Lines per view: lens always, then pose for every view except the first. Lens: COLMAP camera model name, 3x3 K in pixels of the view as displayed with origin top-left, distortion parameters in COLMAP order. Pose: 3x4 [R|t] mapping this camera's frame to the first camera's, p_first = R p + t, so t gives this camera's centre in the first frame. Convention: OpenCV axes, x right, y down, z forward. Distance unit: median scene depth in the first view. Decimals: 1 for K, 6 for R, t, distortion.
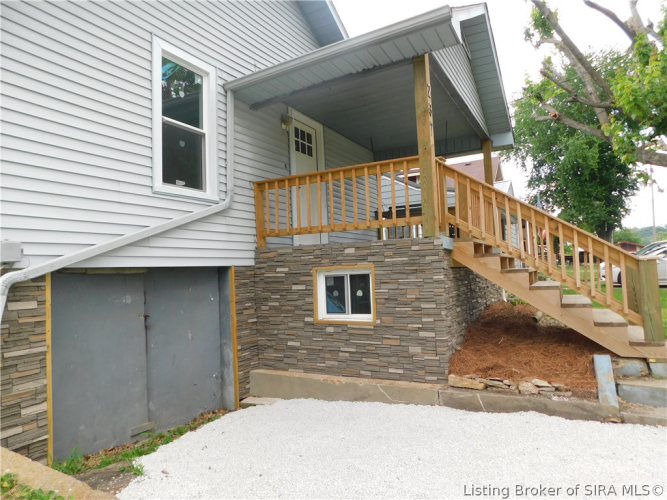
lens RADIAL K [[440.7, 0, 338.0], [0, 440.7, 245.4], [0, 0, 1]] dist [-0.060440, 0.039707]
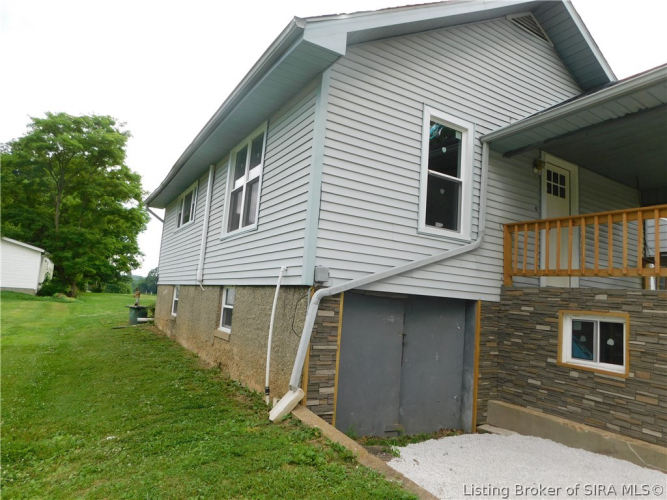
lens RADIAL K [[440.7, 0, 338.0], [0, 440.7, 245.4], [0, 0, 1]] dist [-0.060440, 0.039707]
pose [[0.858830, 0.044089, -0.510360, 0.009902], [-0.080673, 0.995498, -0.049758, -0.007138], [0.505869, 0.083906, 0.858520, -0.137882]]
